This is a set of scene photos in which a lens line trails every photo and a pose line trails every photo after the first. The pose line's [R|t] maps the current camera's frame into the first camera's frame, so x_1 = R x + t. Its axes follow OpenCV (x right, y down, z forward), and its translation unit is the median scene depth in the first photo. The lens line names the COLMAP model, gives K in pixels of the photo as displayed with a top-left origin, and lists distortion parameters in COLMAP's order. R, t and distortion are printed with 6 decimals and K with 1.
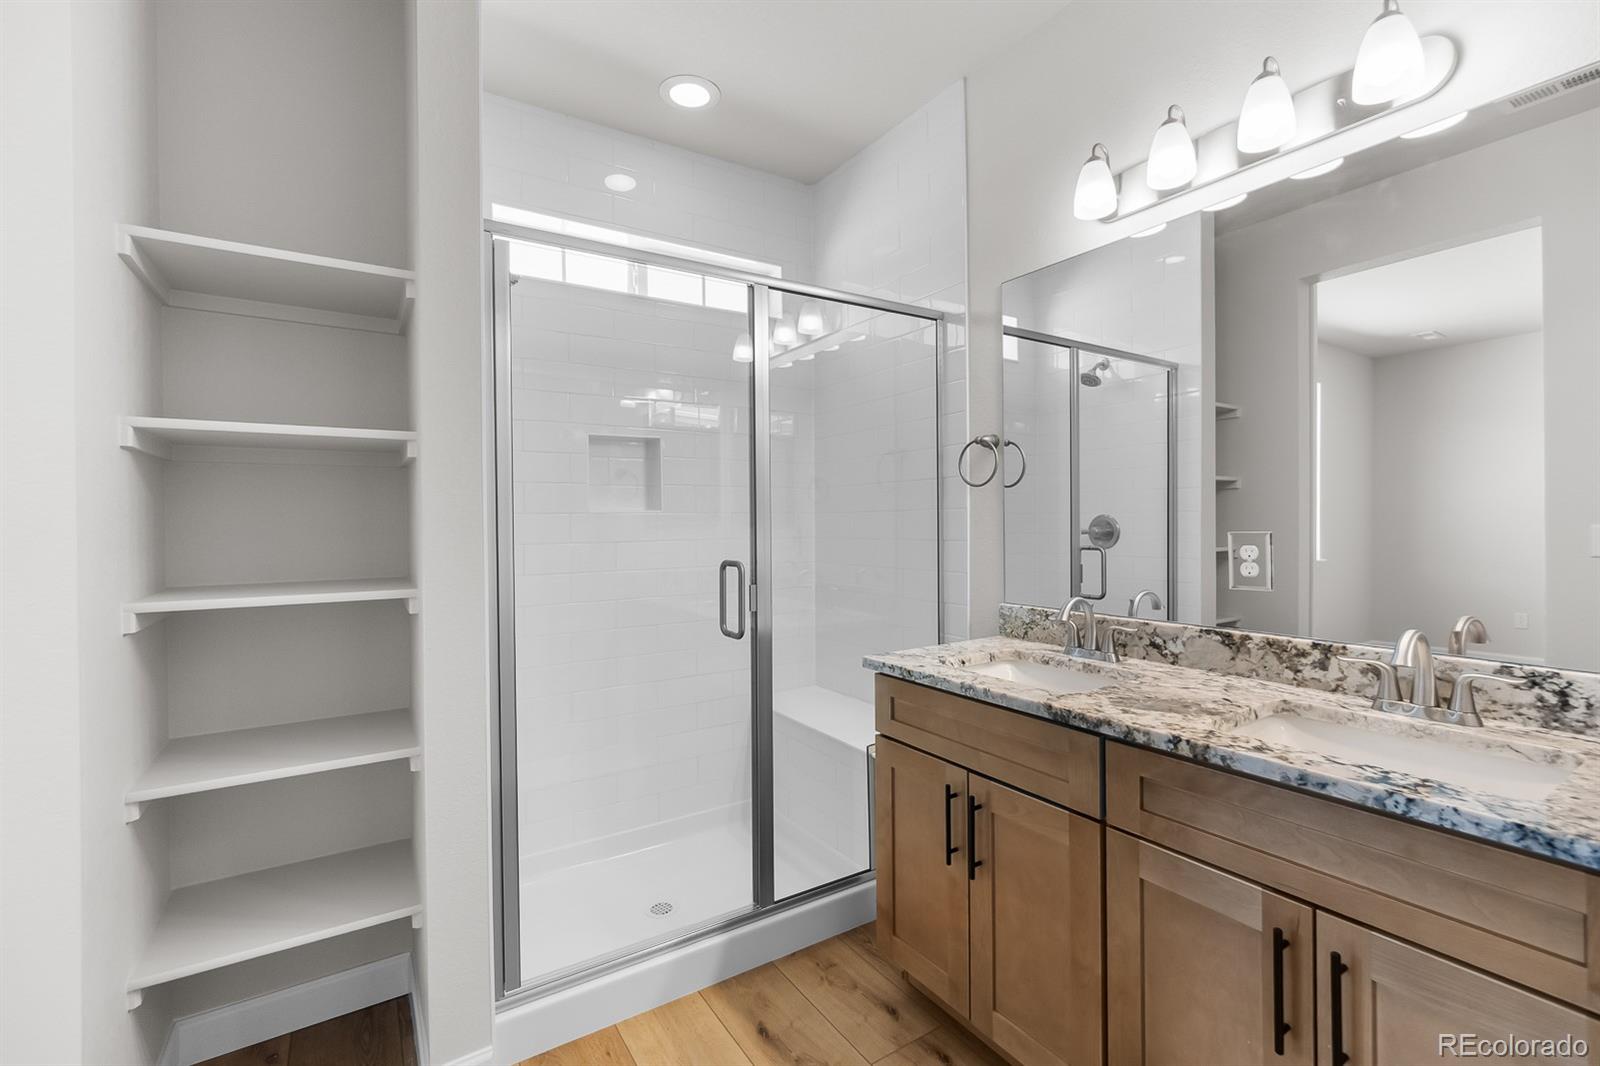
lens RADIAL K [[702.4, 0, 794.4], [0, 702.4, 527.1], [0, 0, 1]] dist [-0.001312, 0.000890]
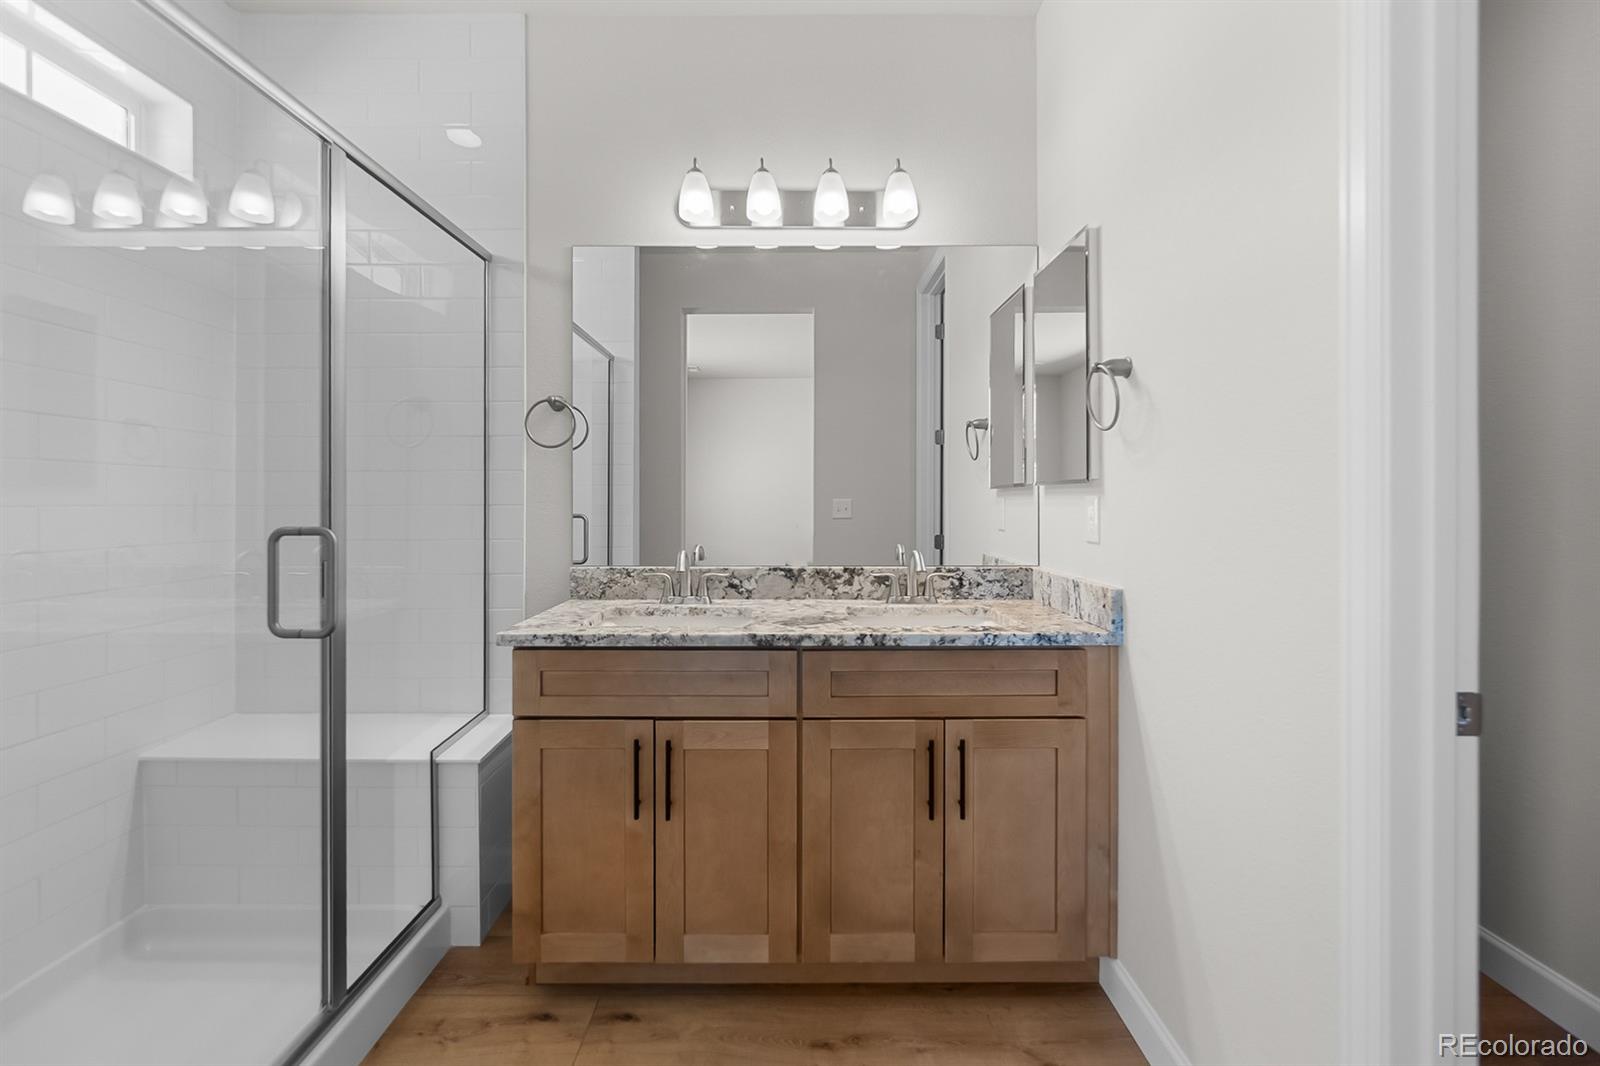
lens RADIAL K [[702.4, 0, 795.3], [0, 702.4, 509.6], [0, 0, 1]] dist [-0.001312, 0.000890]
pose [[0.539772, -0.000756, 0.841811, -0.521785], [0.002830, 0.999996, -0.000916, 0.040710], [-0.841807, 0.002877, 0.539771, 0.273790]]
